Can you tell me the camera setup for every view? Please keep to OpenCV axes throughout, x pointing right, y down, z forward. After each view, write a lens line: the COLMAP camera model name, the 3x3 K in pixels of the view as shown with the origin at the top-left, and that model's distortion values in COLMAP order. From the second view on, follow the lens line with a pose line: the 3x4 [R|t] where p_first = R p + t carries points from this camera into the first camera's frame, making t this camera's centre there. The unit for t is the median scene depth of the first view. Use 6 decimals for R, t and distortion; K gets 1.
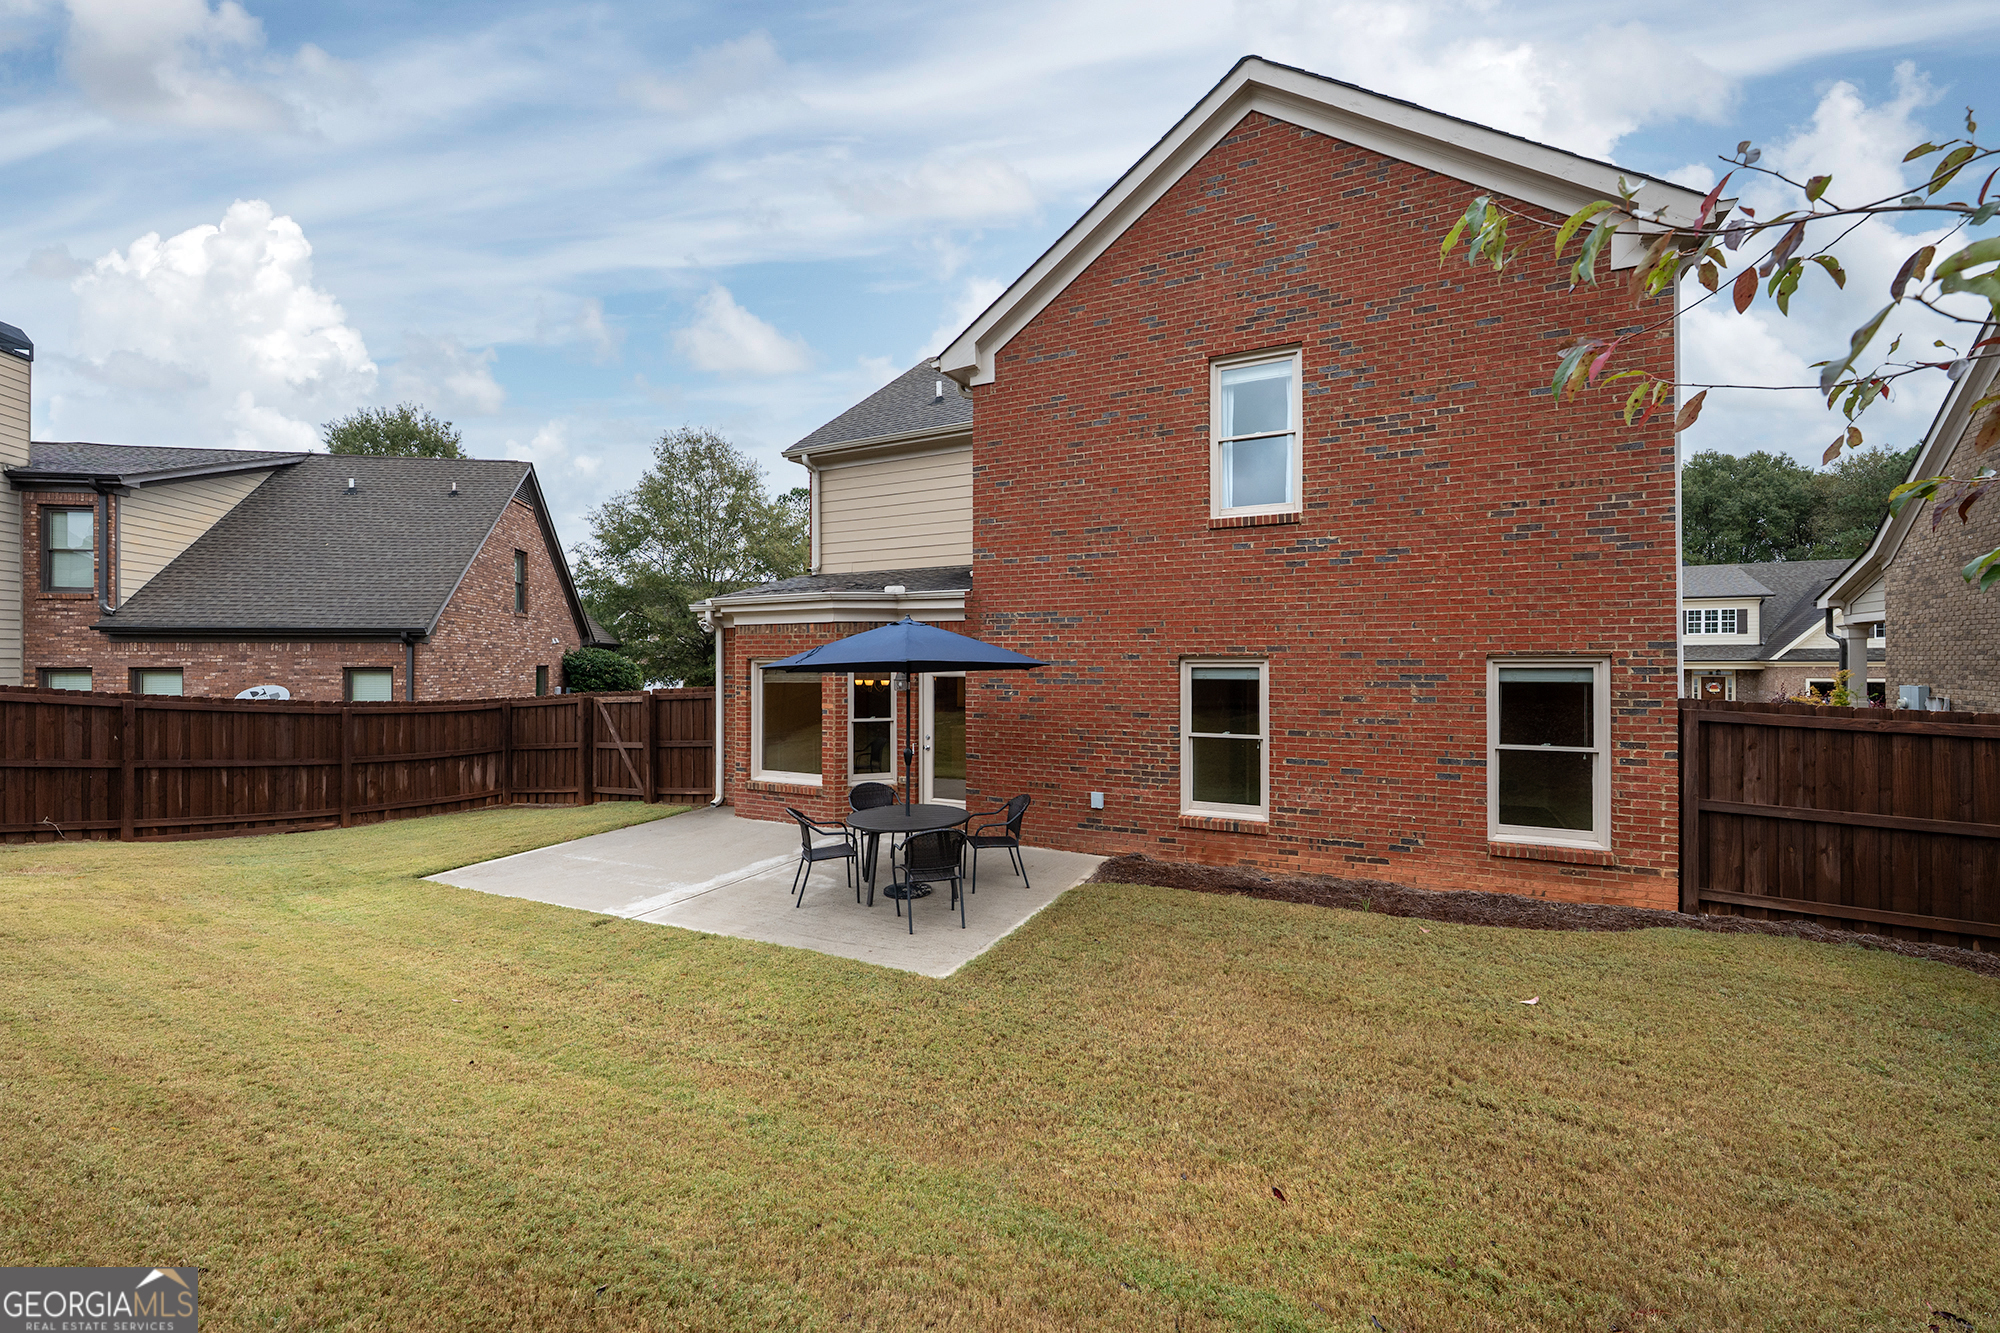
lens RADIAL K [[797.3, 0, 1002.5], [0, 797.3, 670.7], [0, 0, 1]] dist [0.001466, 0.000060]
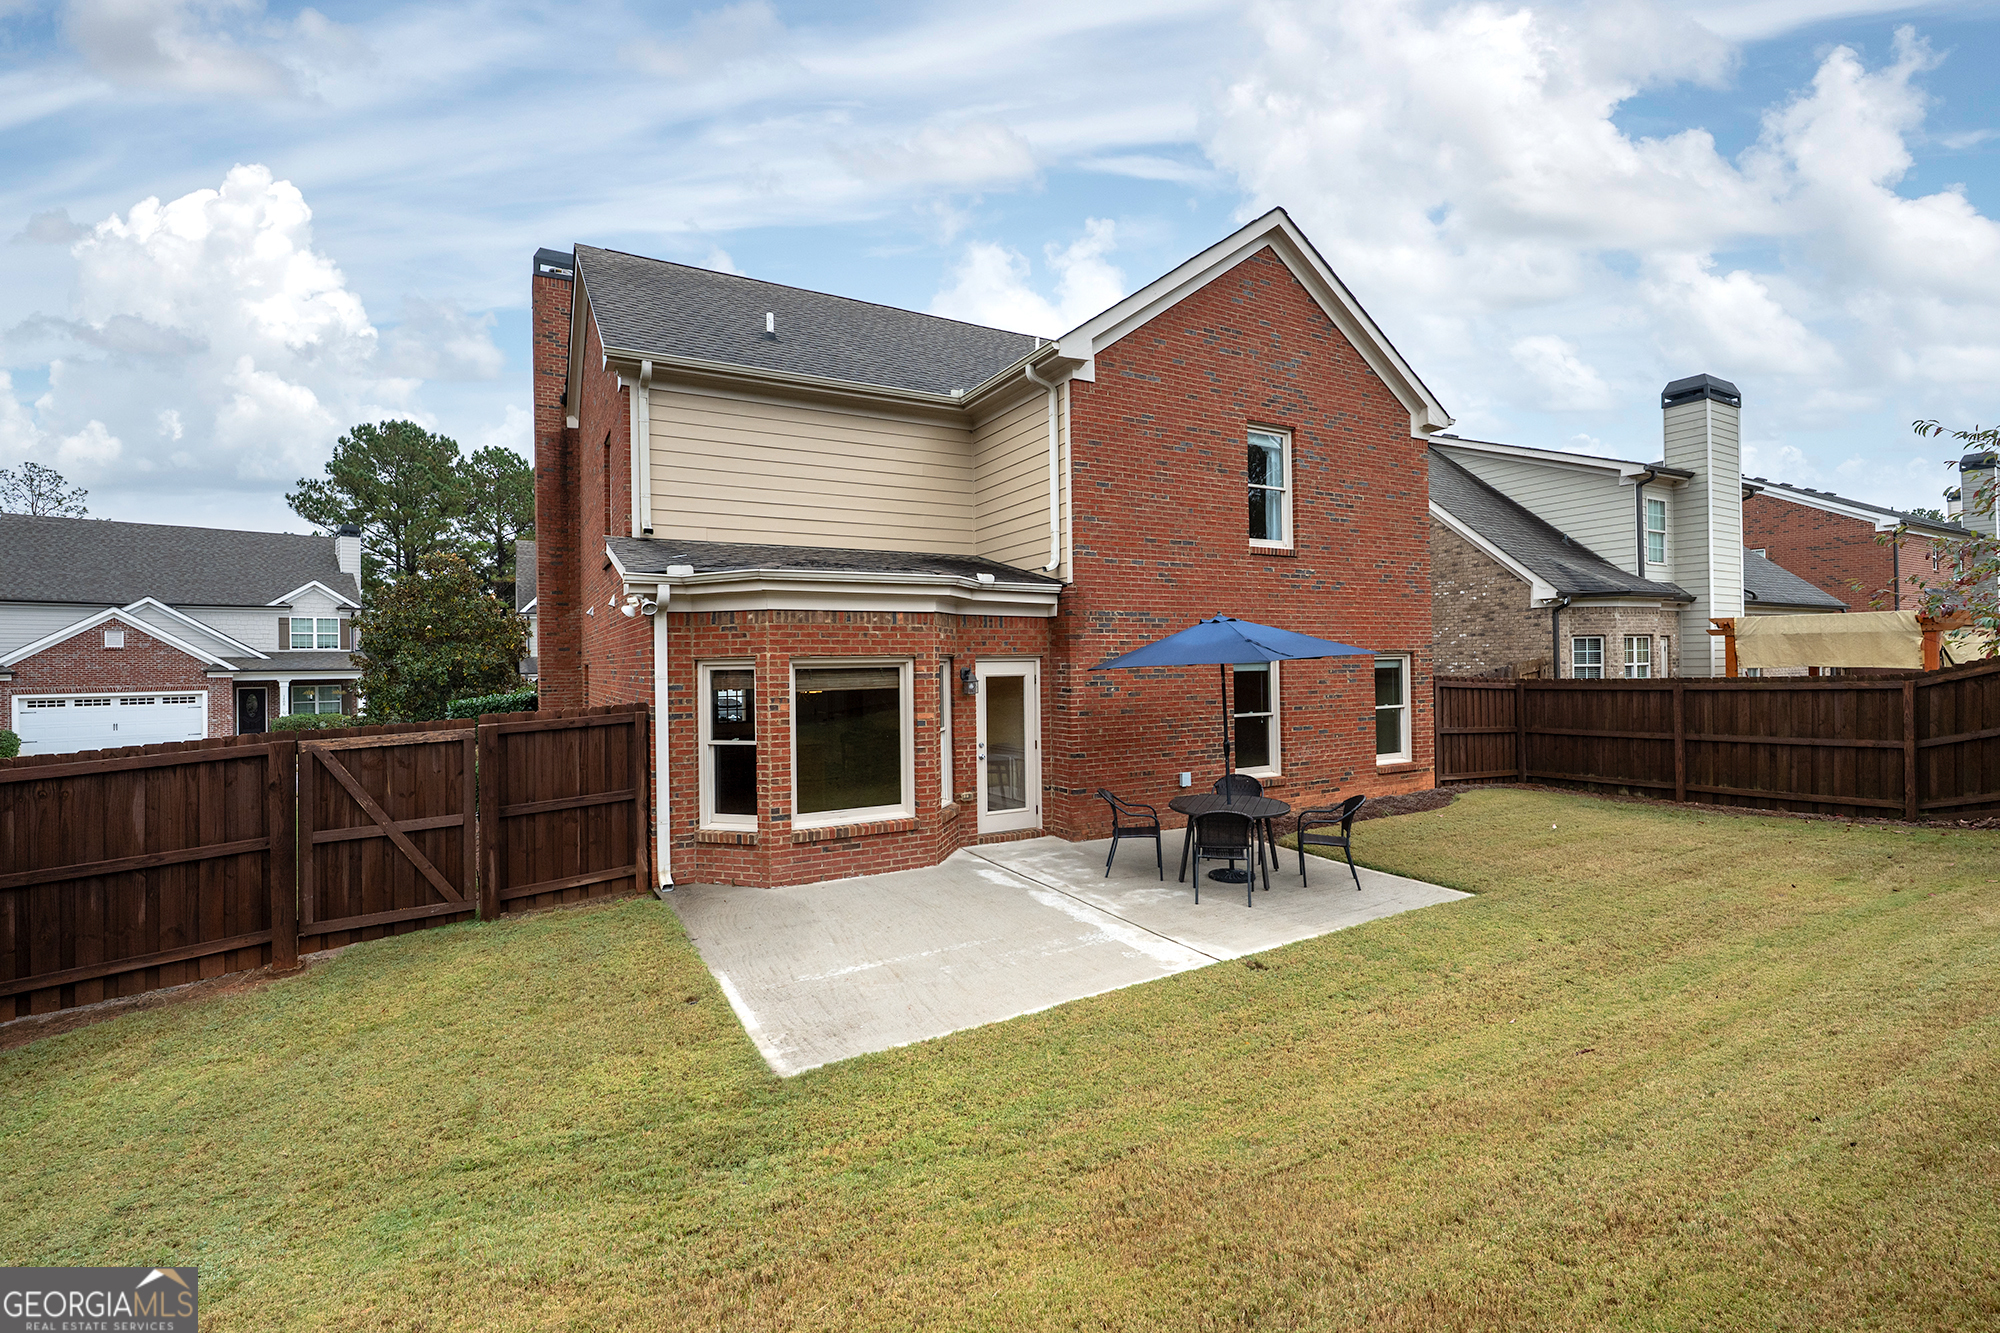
lens RADIAL K [[850.5, 0, 1000.0], [0, 850.5, 666.5], [0, 0, 1]] dist [0.003979, 0.000233]
pose [[0.570901, -0.010575, 0.820951, -1.015319], [0.022393, 0.999746, -0.002694, -0.001628], [-0.820713, 0.019921, 0.570993, 0.513101]]
